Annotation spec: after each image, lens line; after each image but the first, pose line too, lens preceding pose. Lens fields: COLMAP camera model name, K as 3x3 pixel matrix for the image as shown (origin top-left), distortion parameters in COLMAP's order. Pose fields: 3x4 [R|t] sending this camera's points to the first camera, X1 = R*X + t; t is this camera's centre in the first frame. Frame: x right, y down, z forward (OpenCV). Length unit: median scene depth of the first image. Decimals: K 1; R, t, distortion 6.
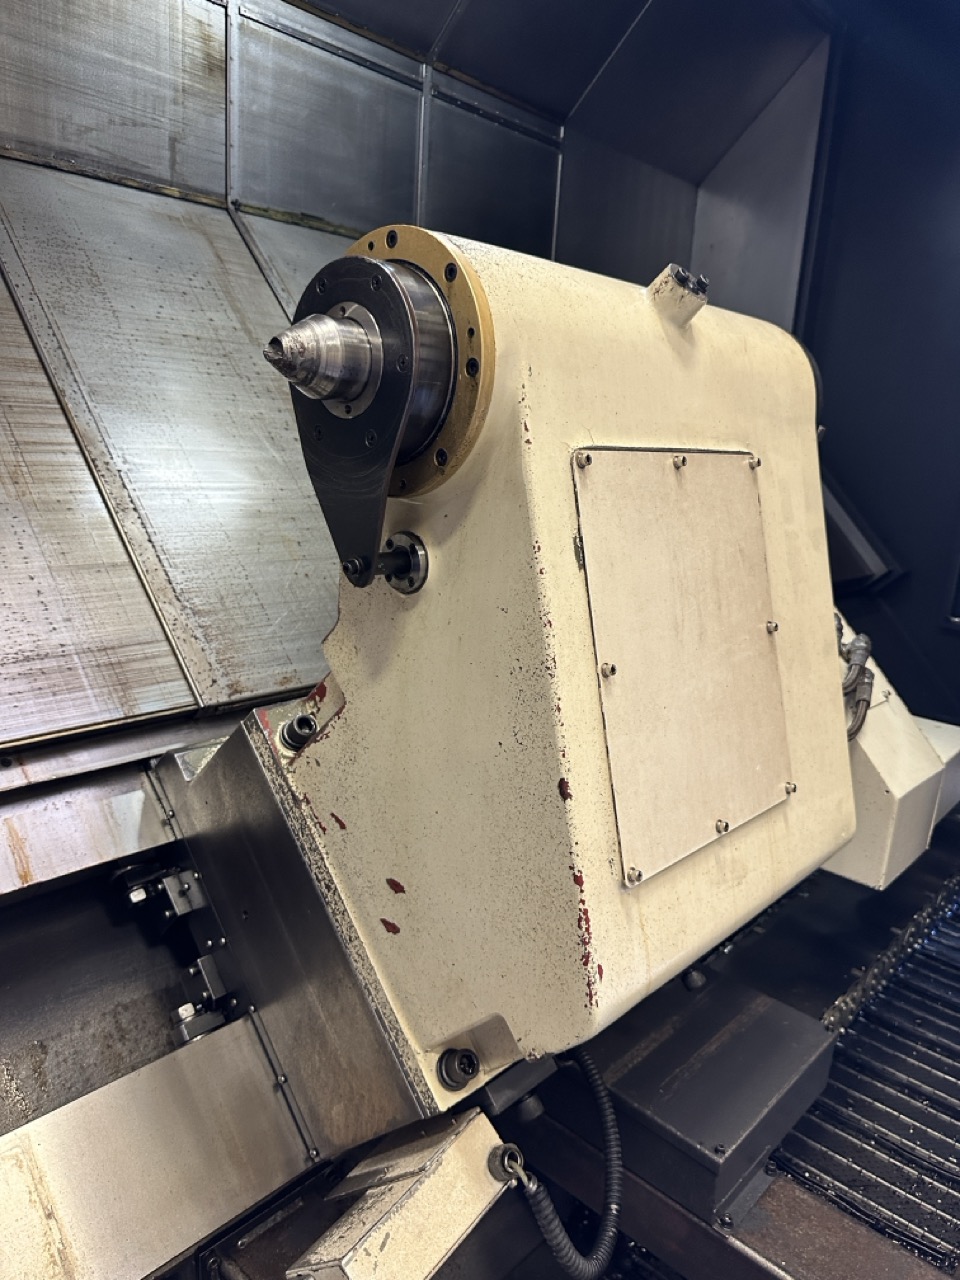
lens RADIAL K [[923.6, 0, 480.0], [0, 923.6, 640.0], [0, 0, 1]] dist [0.076688, -0.135656]
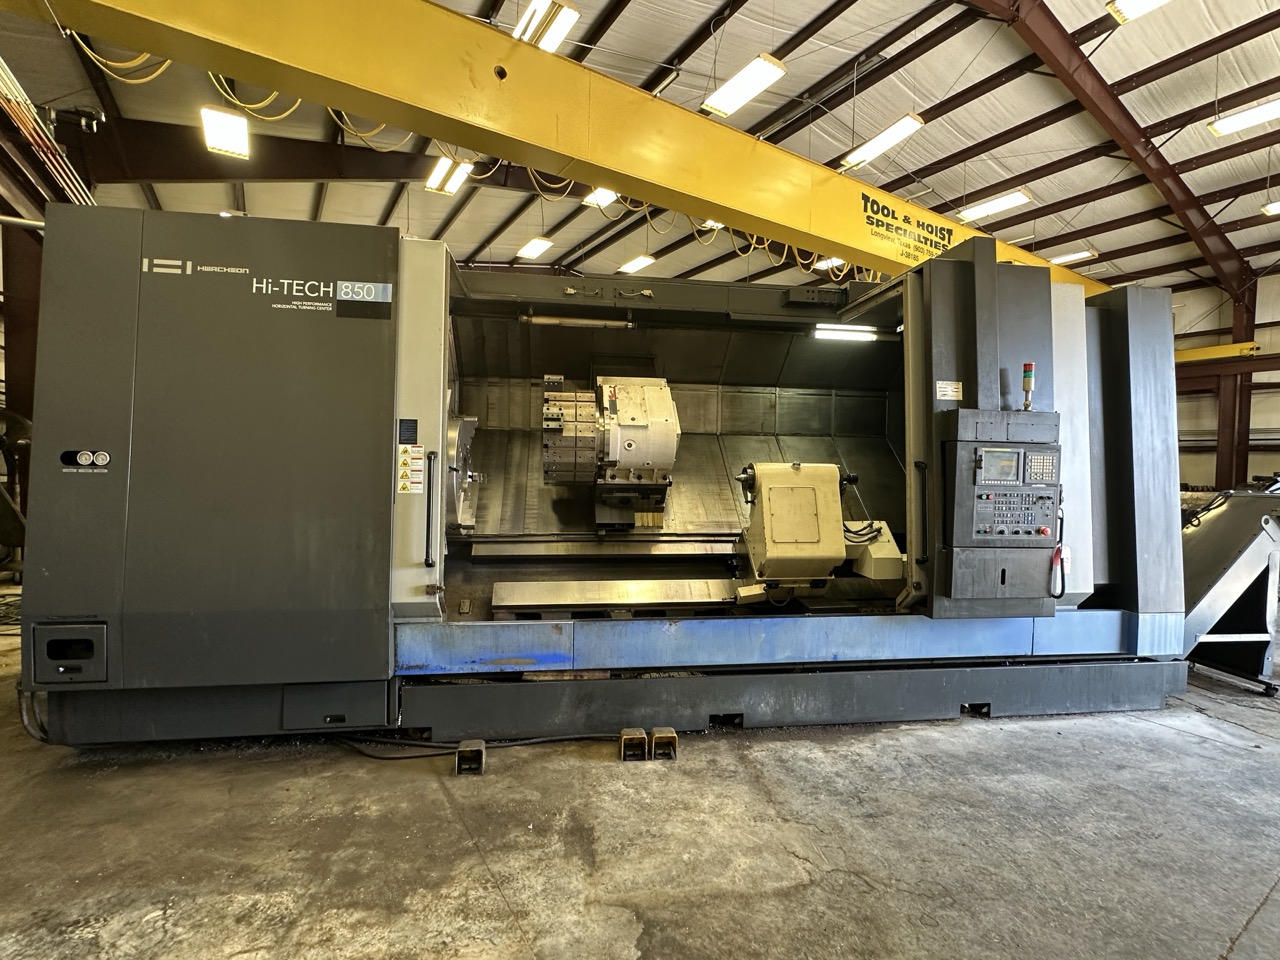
lens RADIAL K [[594.5, 0, 639.6], [0, 594.5, 479.4], [0, 0, 1]] dist [0.000178, -0.000100]
pose [[0.774843, -0.035175, -0.631174, 1.622633], [-0.110305, 0.975610, -0.189783, 0.545991], [0.622456, 0.216674, 0.752065, -2.360760]]
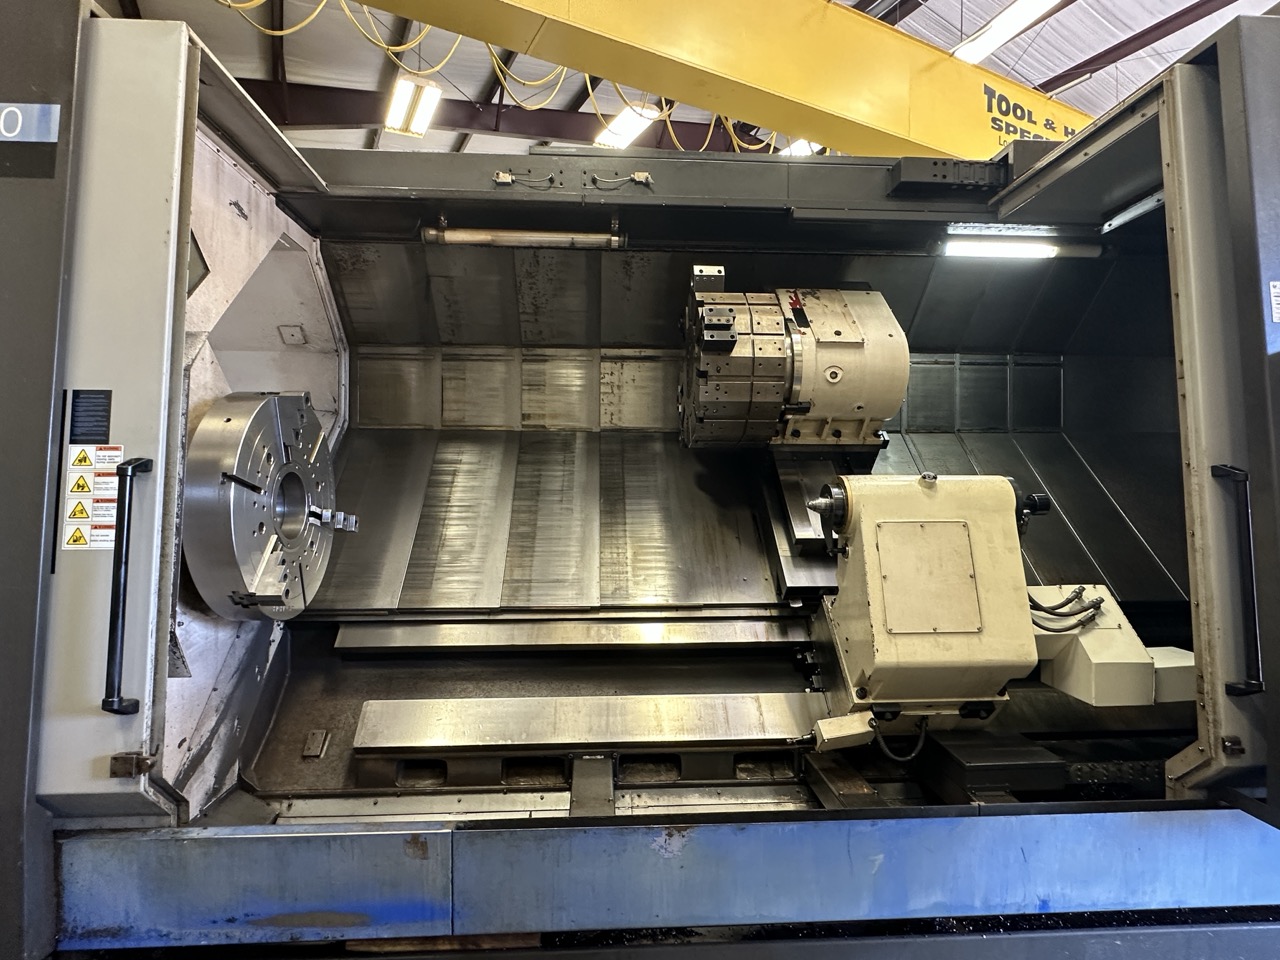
lens RADIAL K [[678.3, 0, 633.9], [0, 678.3, 484.6], [0, 0, 1]] dist [0.003623, -0.000897]
pose [[0.719149, -0.062631, -0.692027, 0.926053], [-0.114045, 0.971785, -0.206465, 0.246585], [0.685433, 0.227401, 0.691716, -1.222151]]
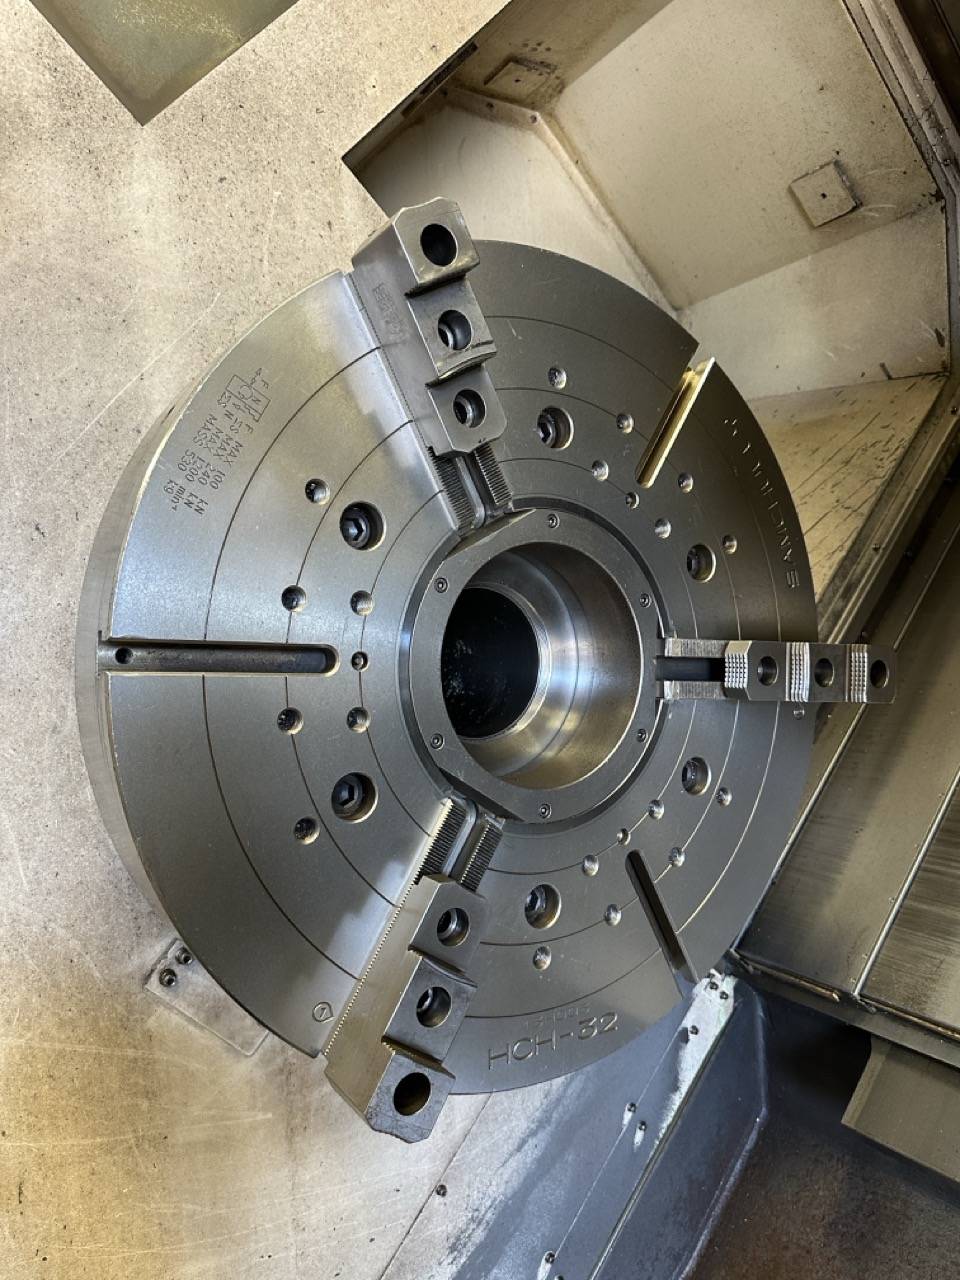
lens RADIAL K [[906.7, 0, 498.2], [0, 906.7, 639.9], [0, 0, 1]] dist [-0.009351, 0.000167]
pose [[-0.261076, -0.013772, -0.965220, -0.462577], [-0.181523, 0.982761, 0.035076, -0.027015], [0.948097, 0.184367, -0.259075, -0.379339]]
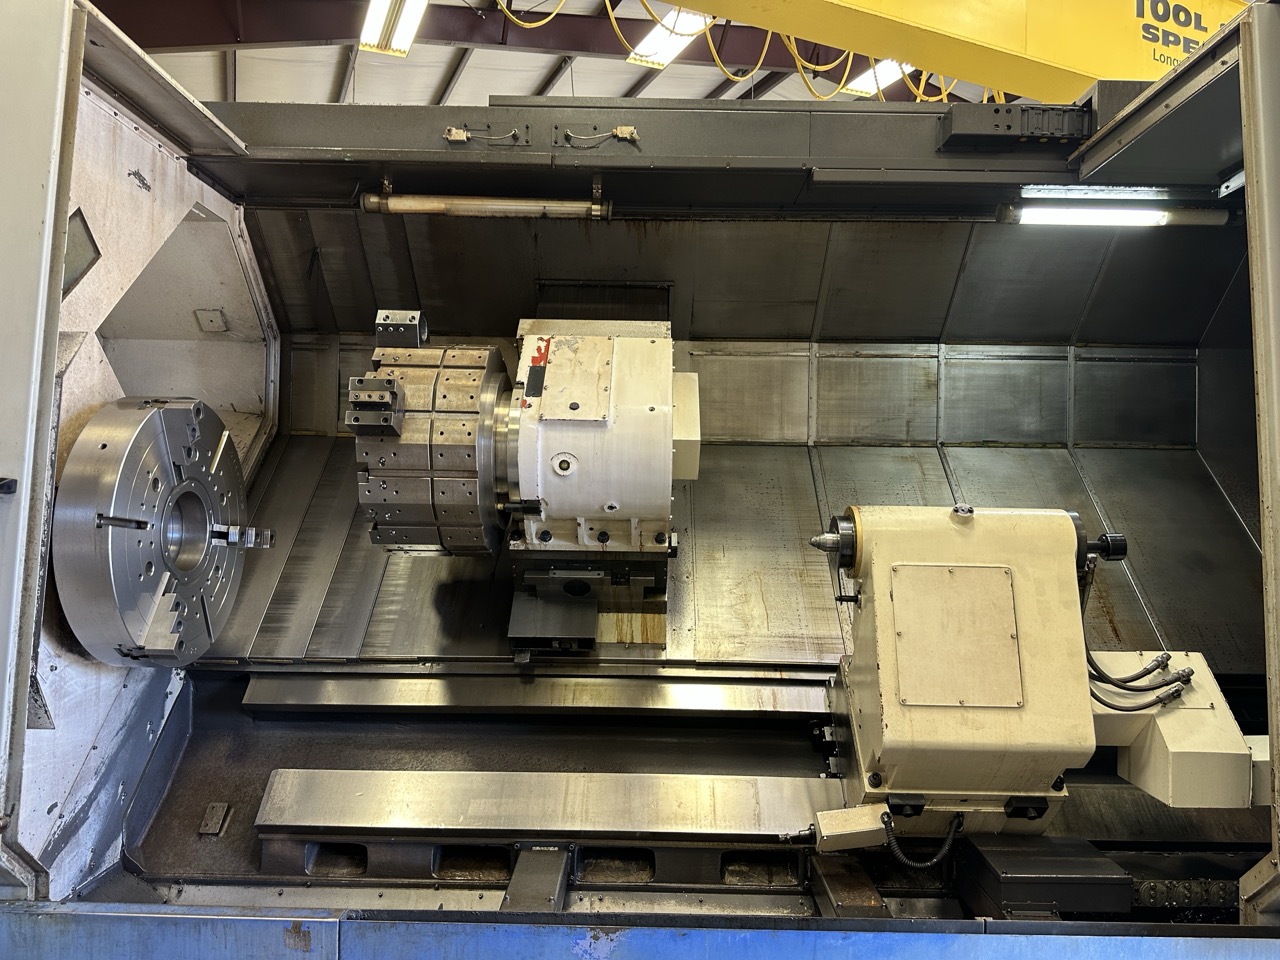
lens RADIAL K [[910.3, 0, 639.1], [0, 910.3, 483.6], [0, 0, 1]] dist [0.032718, -0.040777]
pose [[0.673017, -0.064897, -0.736775, 1.239585], [-0.143242, 0.965847, -0.215920, 0.224755], [0.725624, 0.250854, 0.640735, -1.189124]]
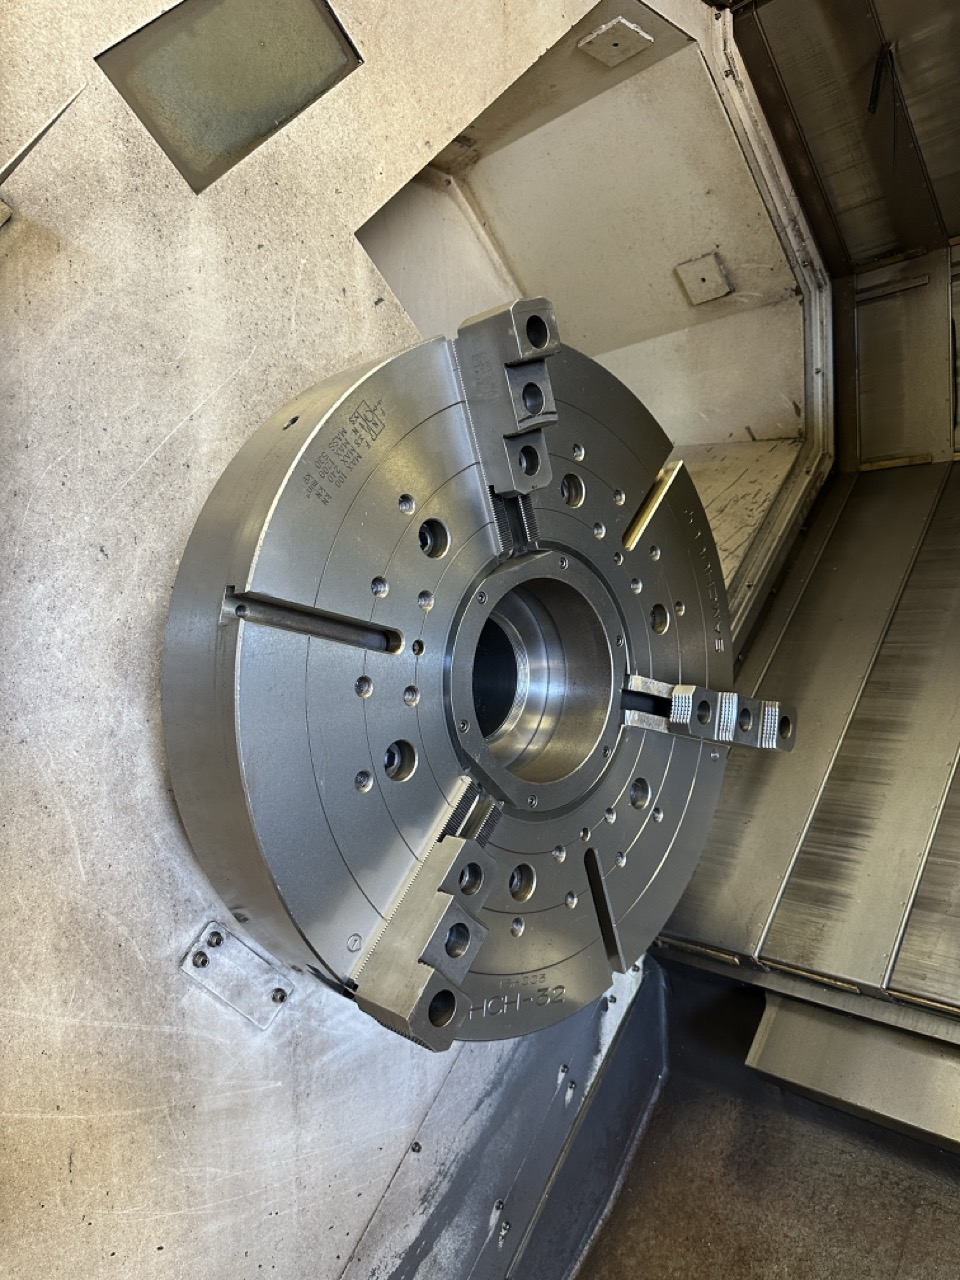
lens RADIAL K [[905.0, 0, 480.7], [0, 905.0, 636.1], [0, 0, 1]] dist [-0.001399, -0.005190]
pose [[-0.078626, -0.040061, -0.996099, -0.300069], [-0.200785, 0.979353, -0.023539, 0.002919], [0.976475, 0.198151, -0.085046, -0.521248]]
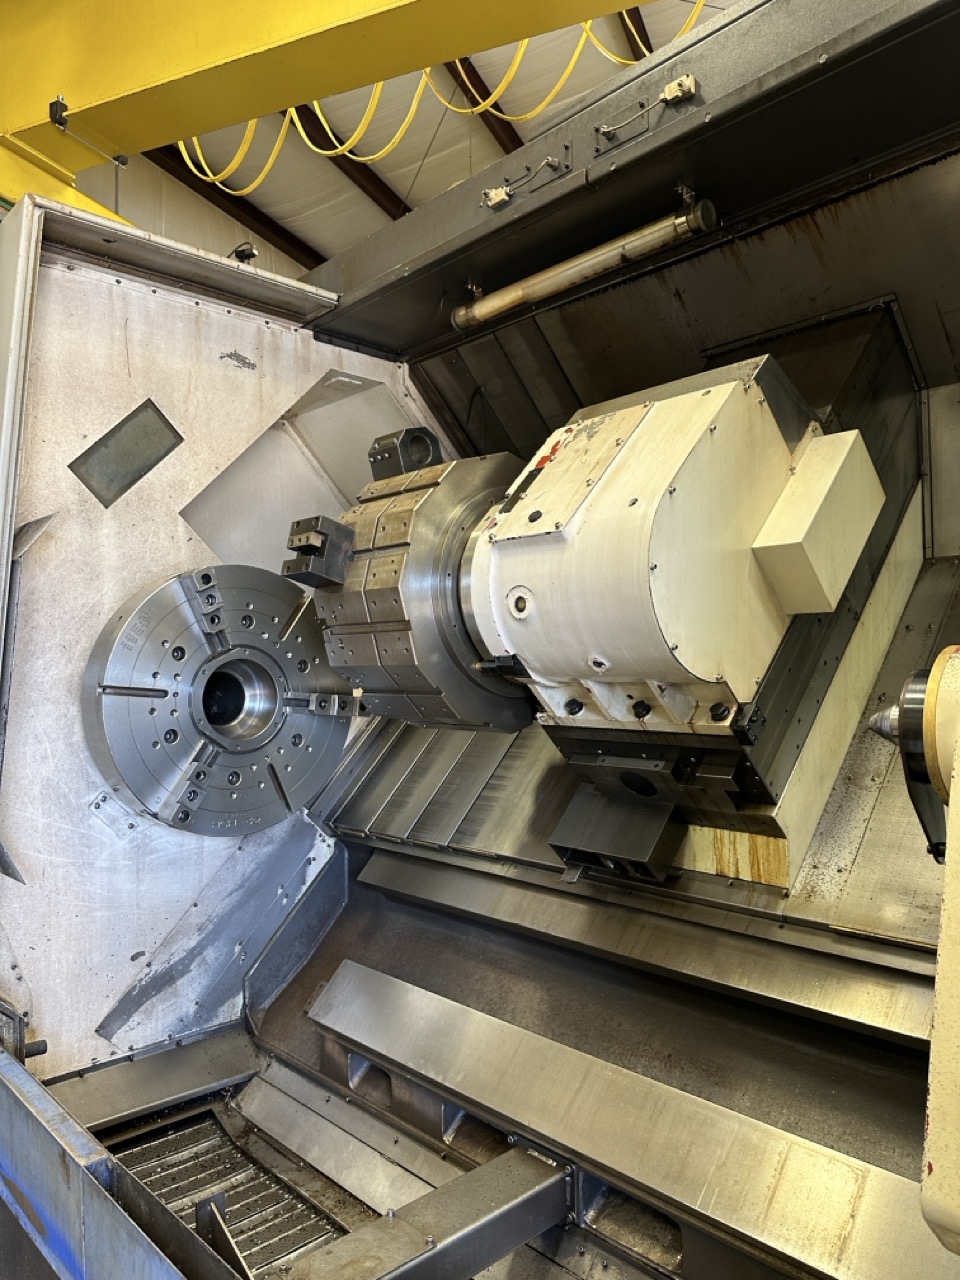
lens RADIAL K [[892.3, 0, 475.0], [0, 892.3, 646.1], [0, 0, 1]] dist [0.160269, -0.343806]
pose [[-0.091285, -0.082561, -0.992396, 0.966898], [-0.218256, 0.973986, -0.060953, -0.105487], [0.971613, 0.211033, -0.106930, 0.236179]]
